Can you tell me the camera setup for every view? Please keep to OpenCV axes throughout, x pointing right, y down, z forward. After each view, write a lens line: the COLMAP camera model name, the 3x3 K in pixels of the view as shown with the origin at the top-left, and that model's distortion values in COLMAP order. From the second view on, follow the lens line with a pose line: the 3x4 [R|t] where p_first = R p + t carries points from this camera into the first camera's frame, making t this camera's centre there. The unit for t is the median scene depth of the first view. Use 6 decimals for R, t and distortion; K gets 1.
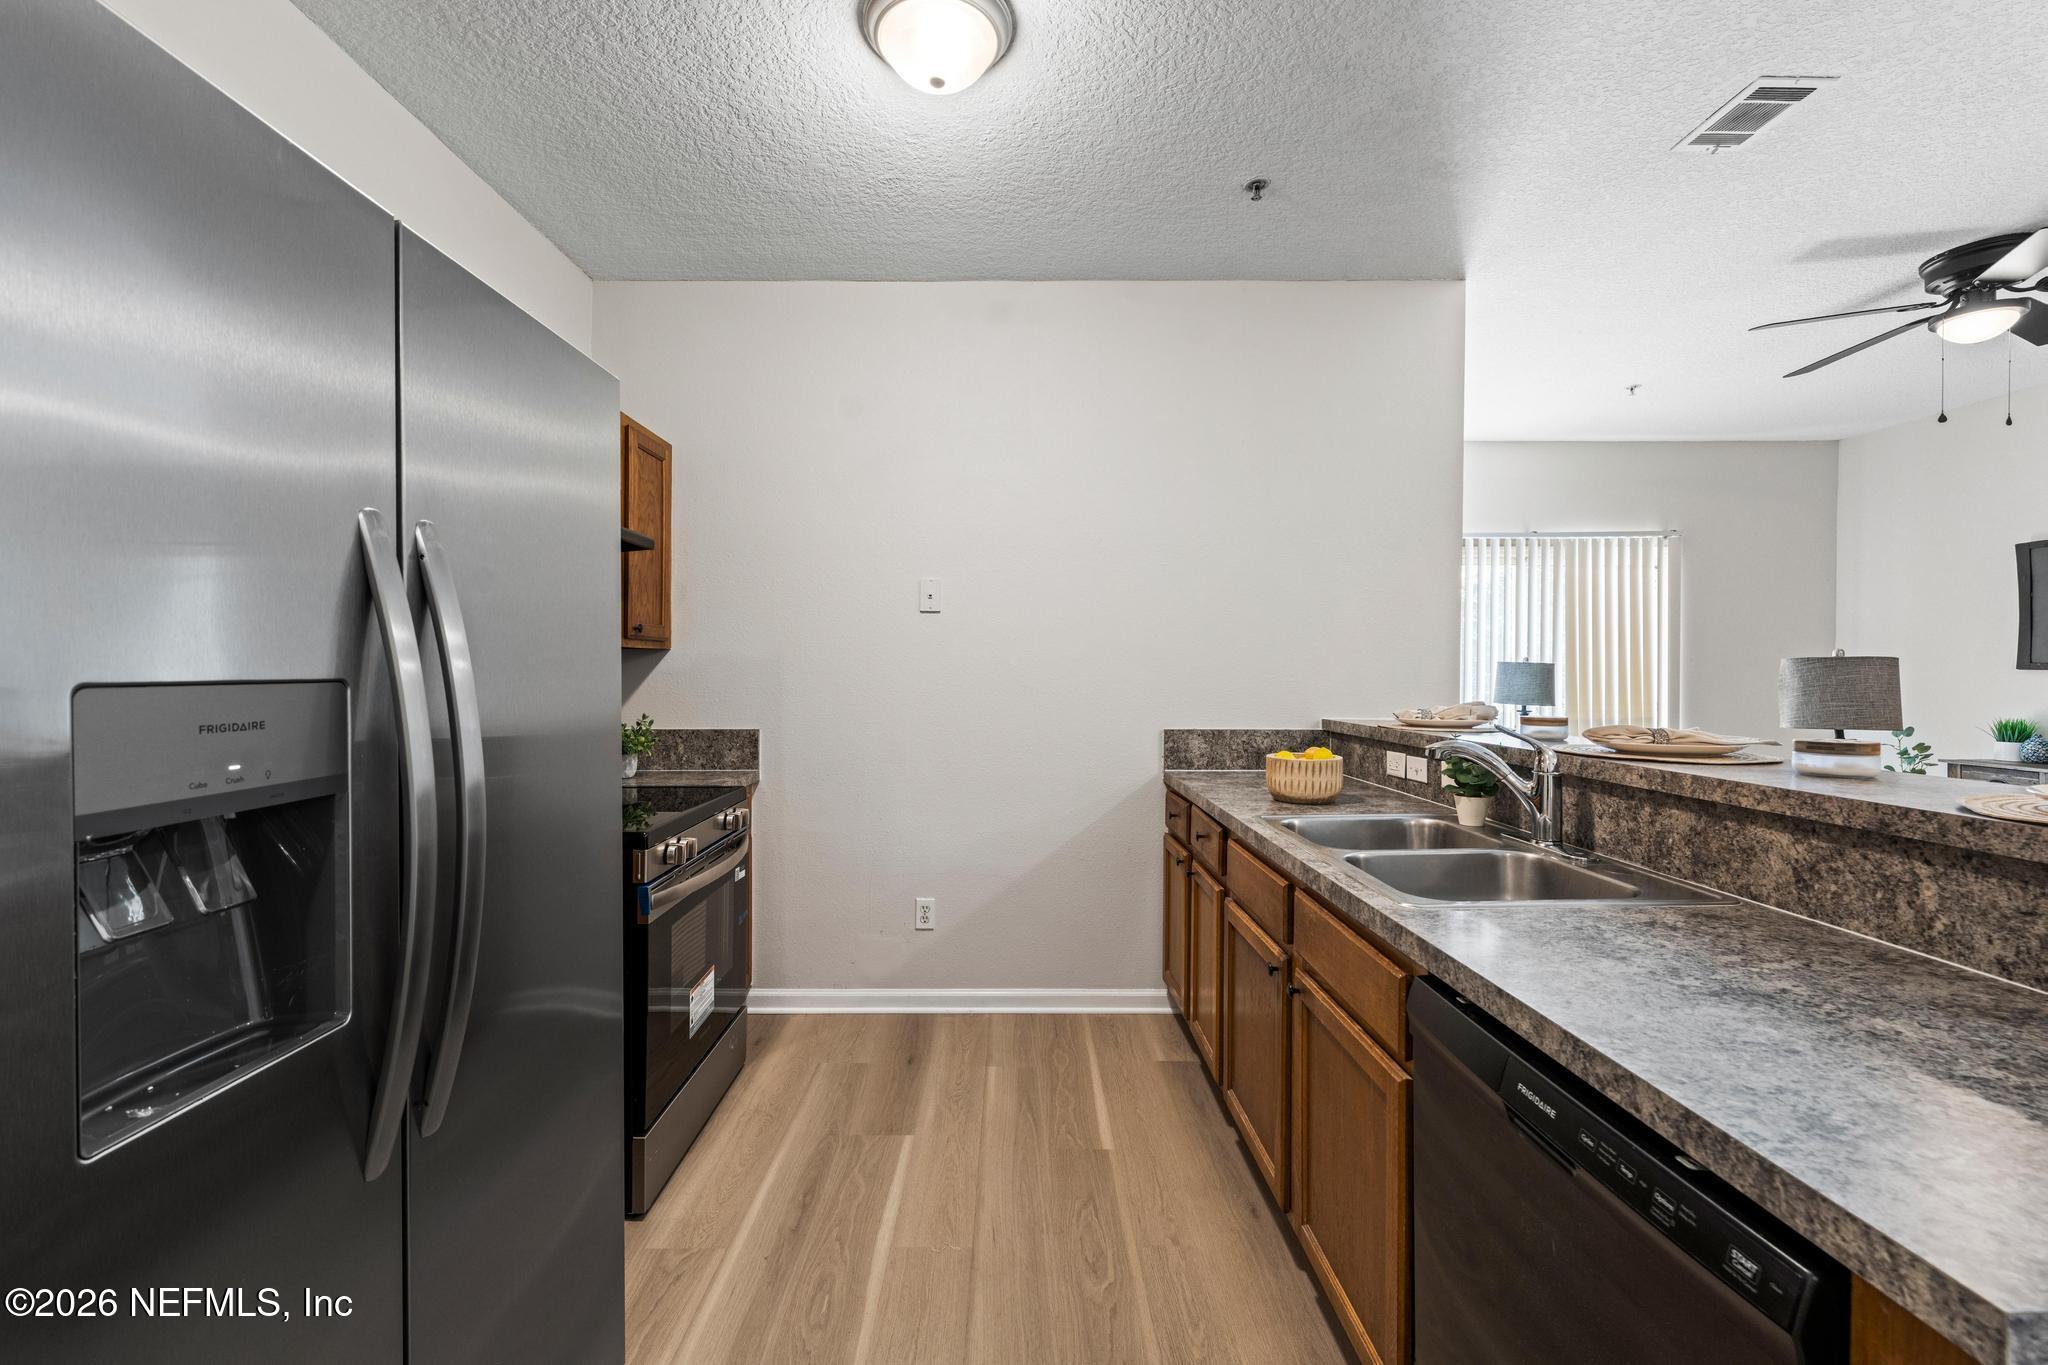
lens RADIAL K [[833.8, 0, 1012.2], [0, 833.8, 675.5], [0, 0, 1]] dist [-0.001329, -0.000450]
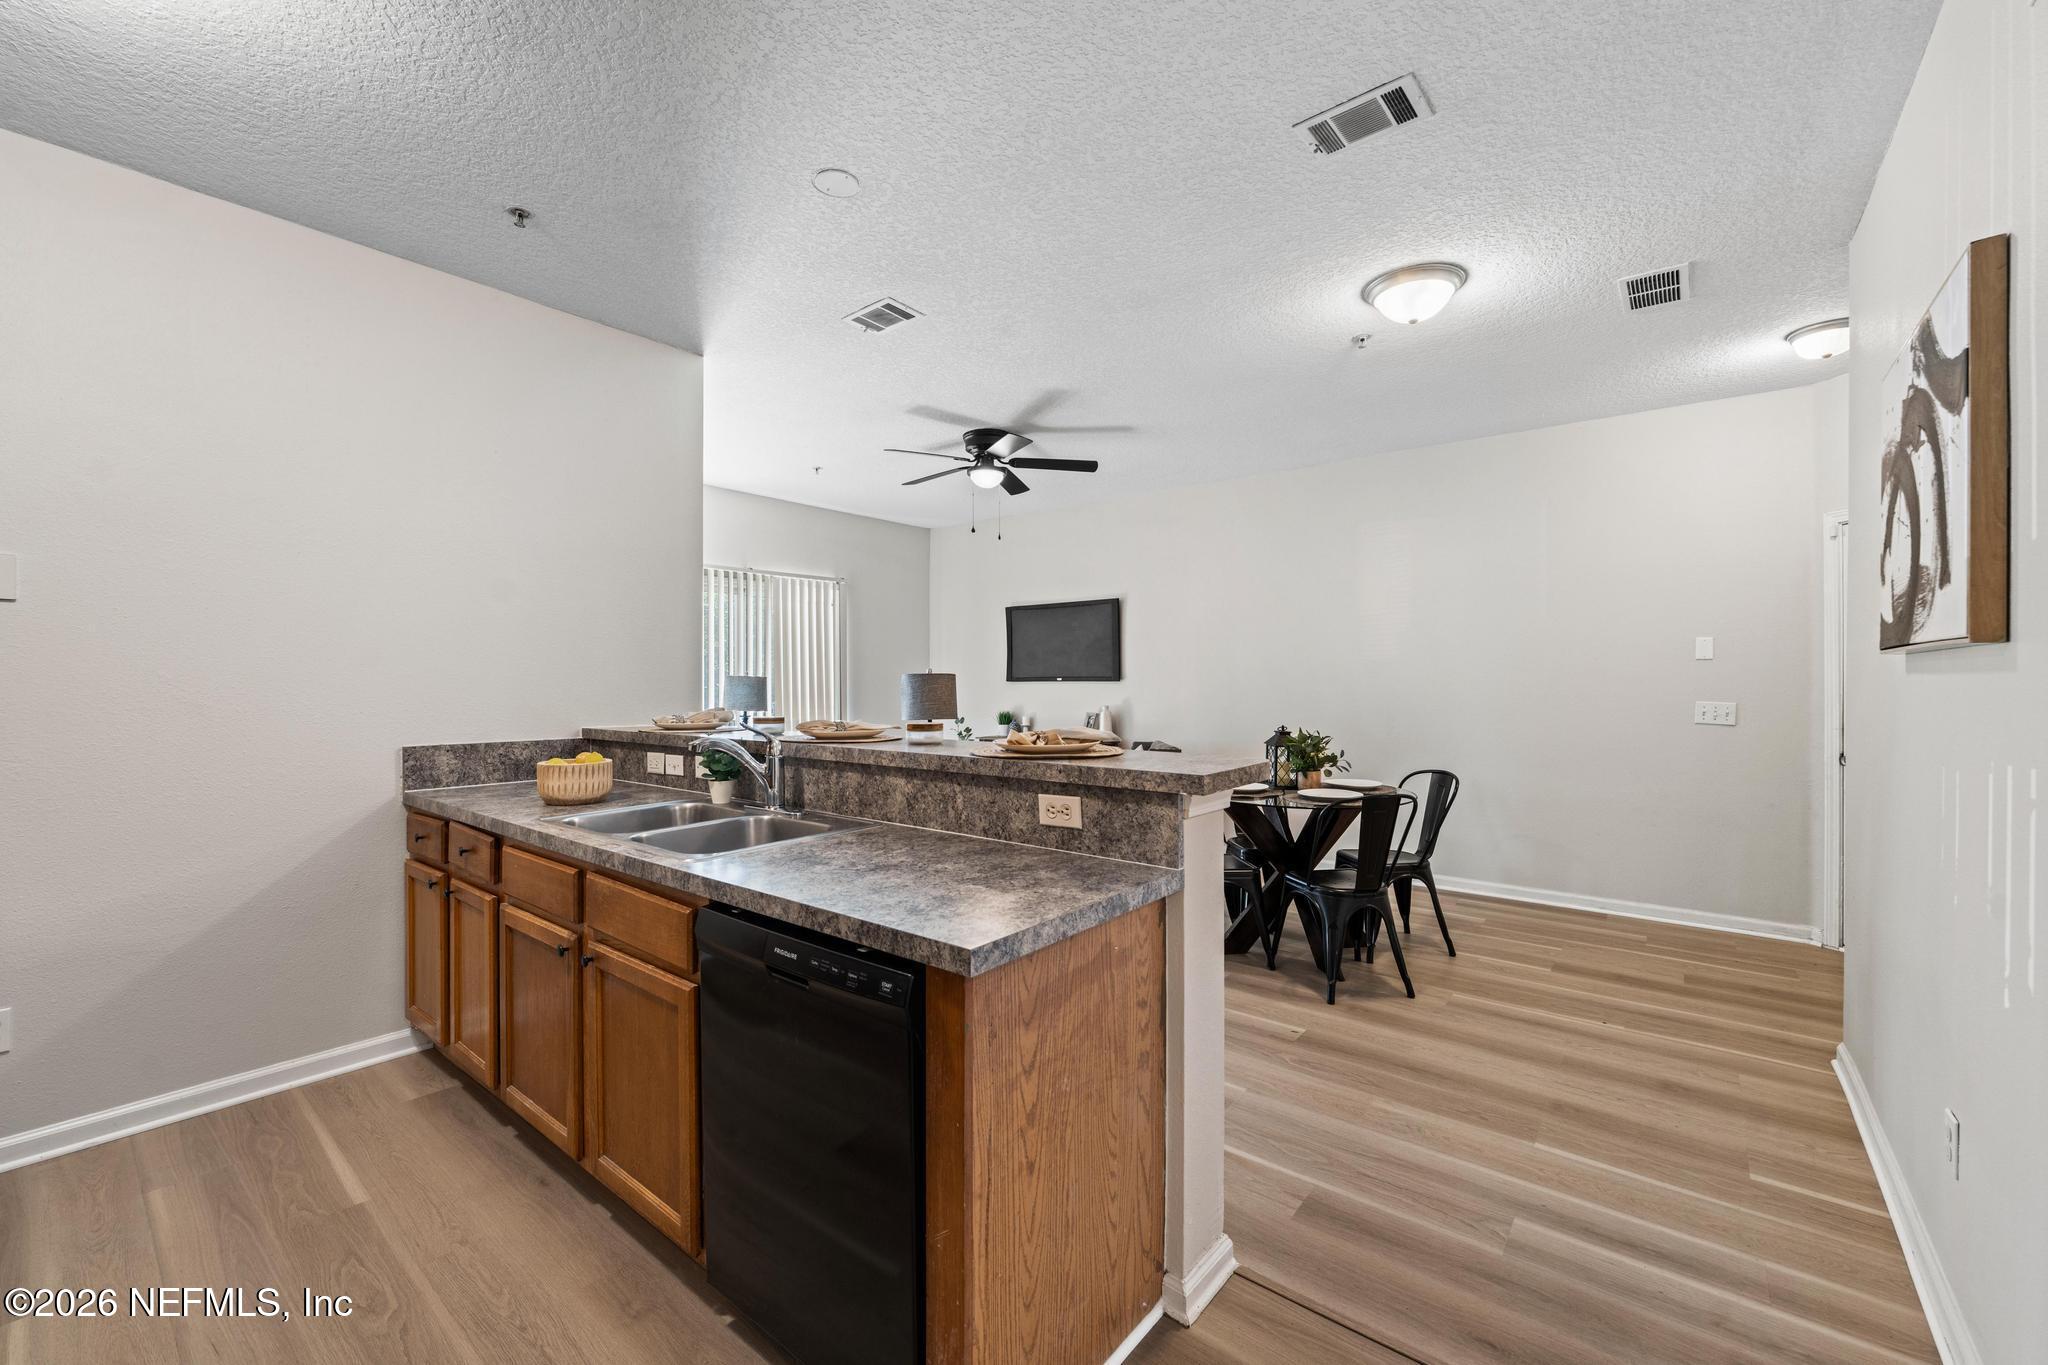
lens RADIAL K [[817.3, 0, 1016.3], [0, 817.3, 695.9], [0, 0, 1]] dist [-0.001294, 0.000117]
pose [[0.634814, -0.013837, 0.772541, -0.124085], [0.006428, 0.999900, 0.012626, 0.002039], [-0.772639, -0.003049, 0.634839, -0.140126]]
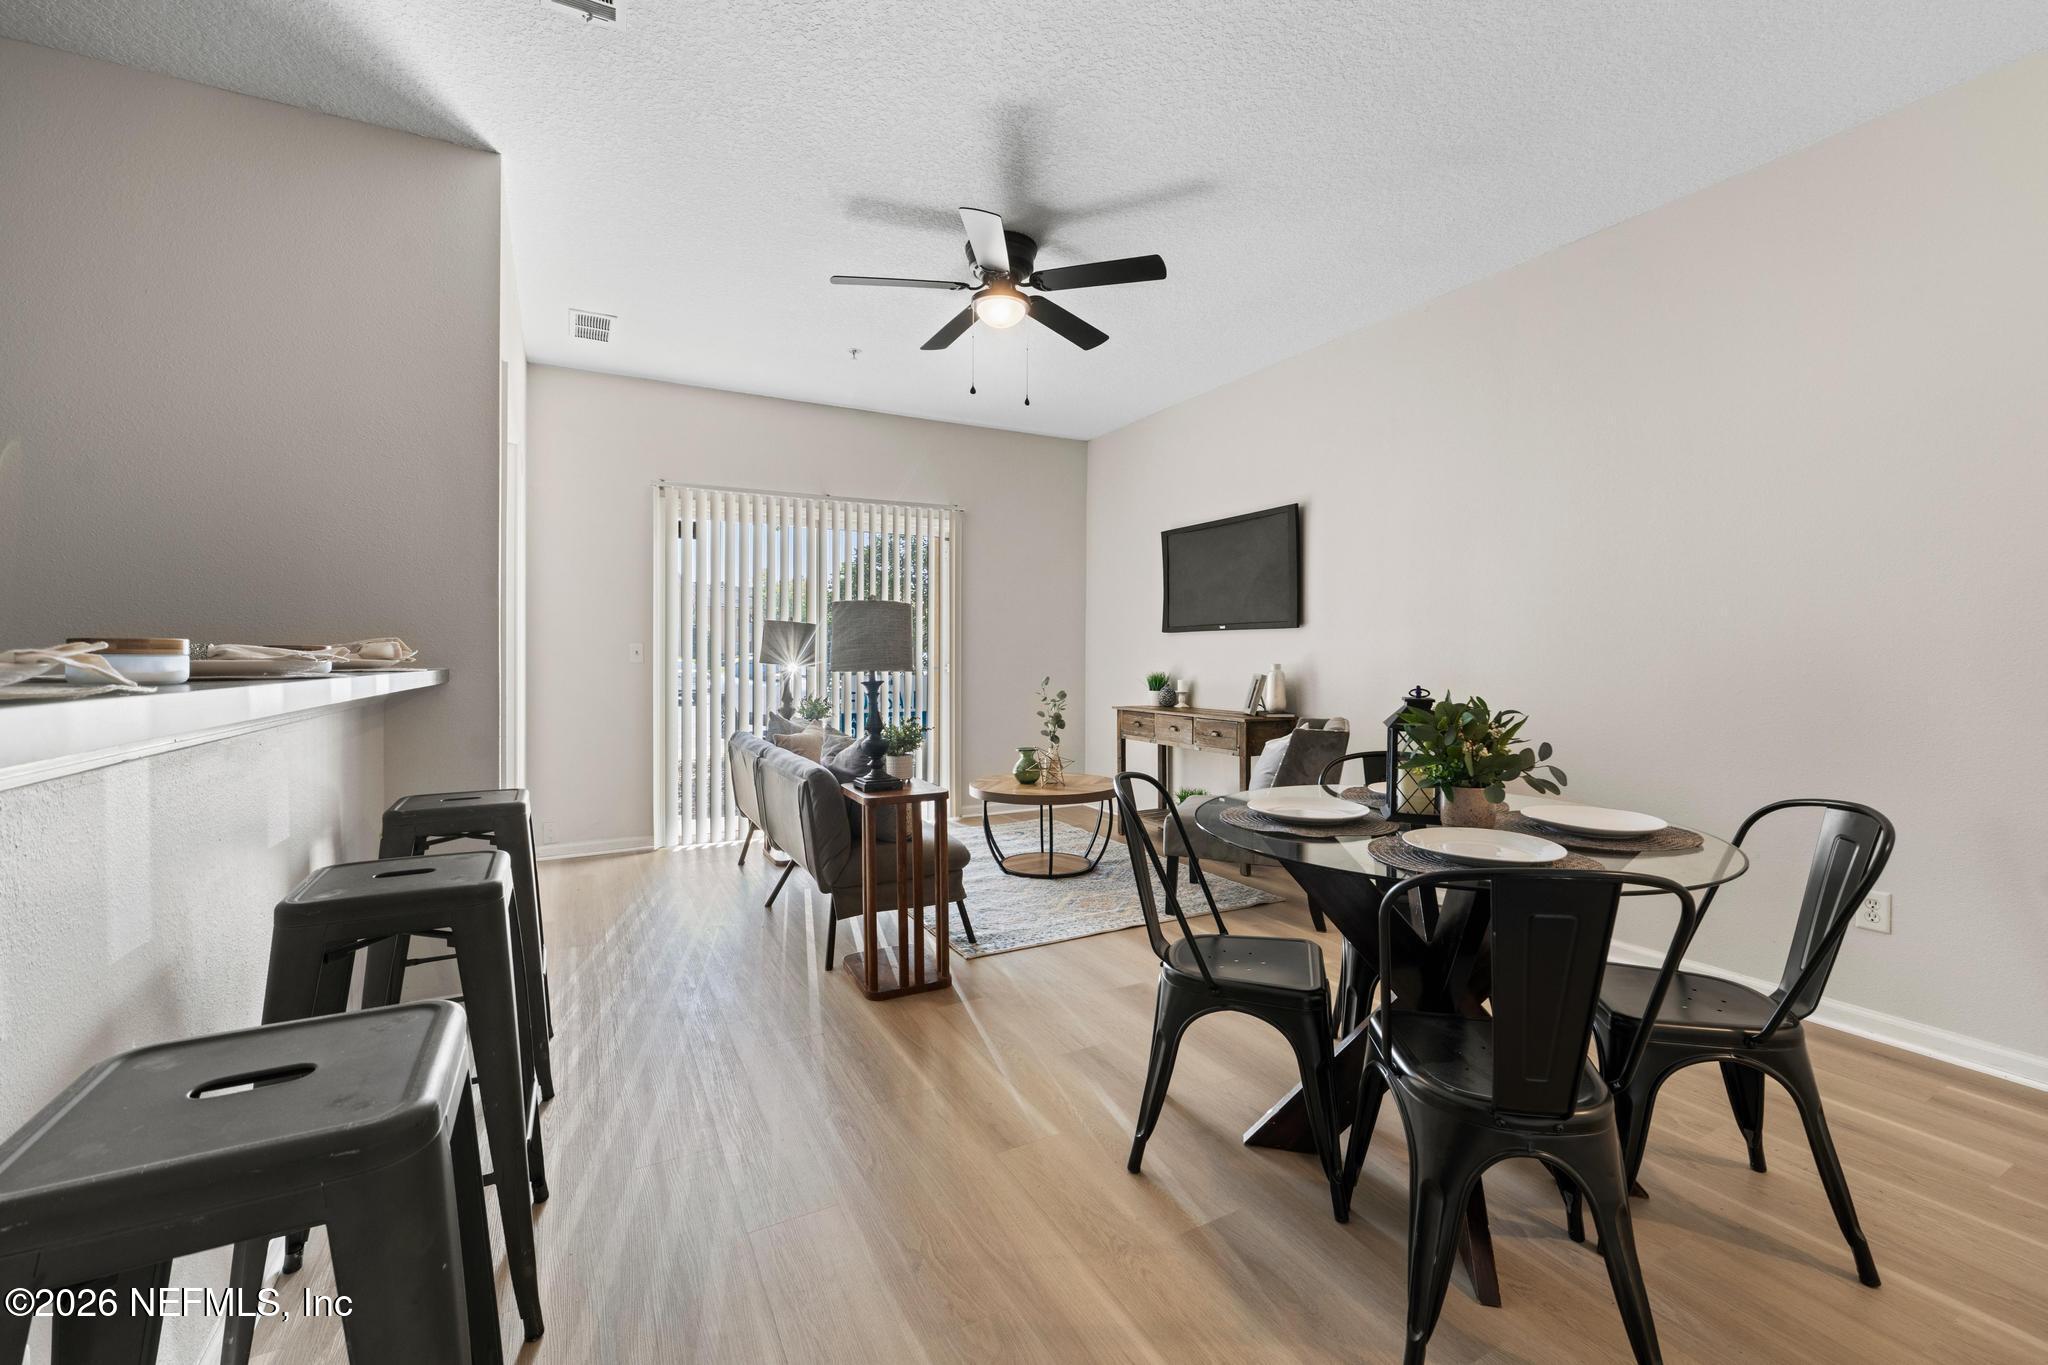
lens RADIAL K [[839.8, 0, 1017.0], [0, 839.8, 673.1], [0, 0, 1]] dist [-0.020380, 0.009300]
pose [[0.885734, -0.007311, 0.464135, 0.901313], [-0.000291, 0.999867, 0.016305, 0.068902], [-0.464192, -0.014577, 0.885614, -0.026435]]
